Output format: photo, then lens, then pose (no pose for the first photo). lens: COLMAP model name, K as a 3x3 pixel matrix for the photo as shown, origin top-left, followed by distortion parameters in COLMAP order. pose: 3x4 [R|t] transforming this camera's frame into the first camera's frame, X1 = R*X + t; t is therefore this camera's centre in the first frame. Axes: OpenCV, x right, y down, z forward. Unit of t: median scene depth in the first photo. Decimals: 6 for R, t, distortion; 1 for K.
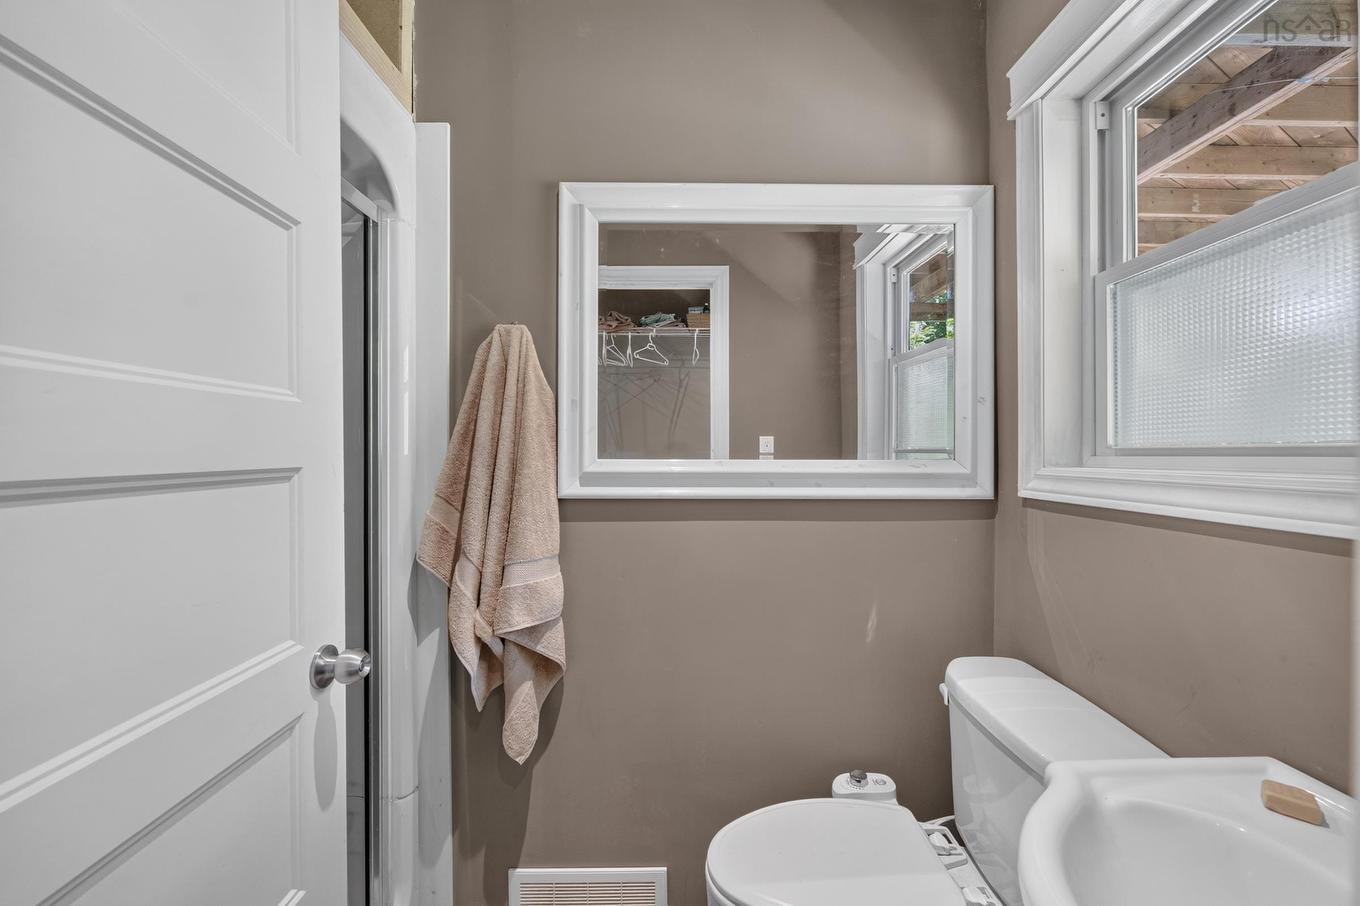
lens RADIAL K [[546.1, 0, 682.4], [0, 546.1, 449.6], [0, 0, 1]] dist [0.000945, -0.000407]
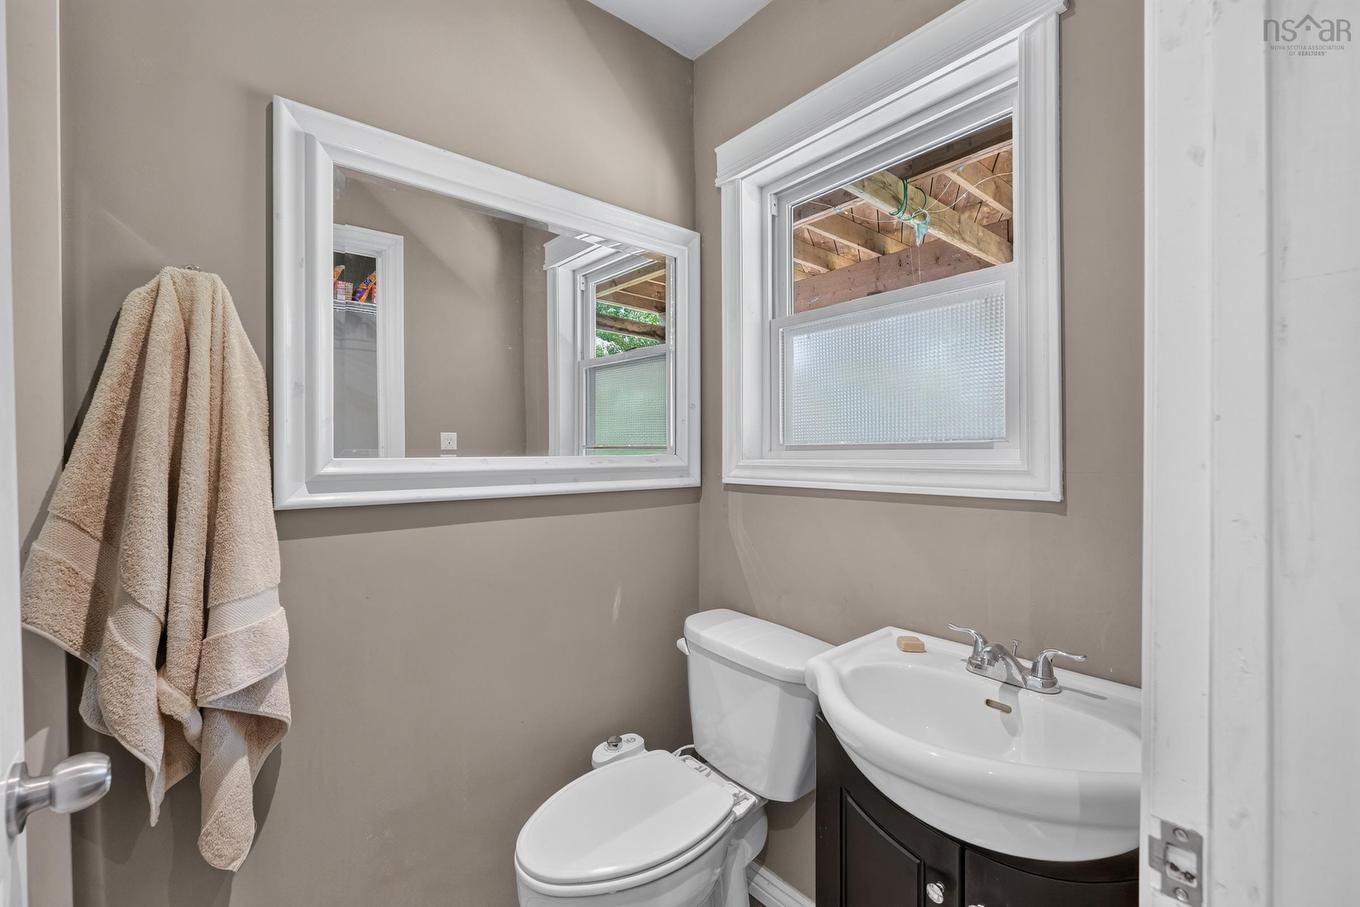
lens RADIAL K [[577.2, 0, 674.4], [0, 577.2, 451.4], [0, 0, 1]] dist [-0.001082, -0.001051]
pose [[0.772646, -0.005814, 0.634811, -0.311167], [0.001194, 0.999970, 0.007706, 0.001611], [-0.634836, -0.005196, 0.772629, 0.022193]]
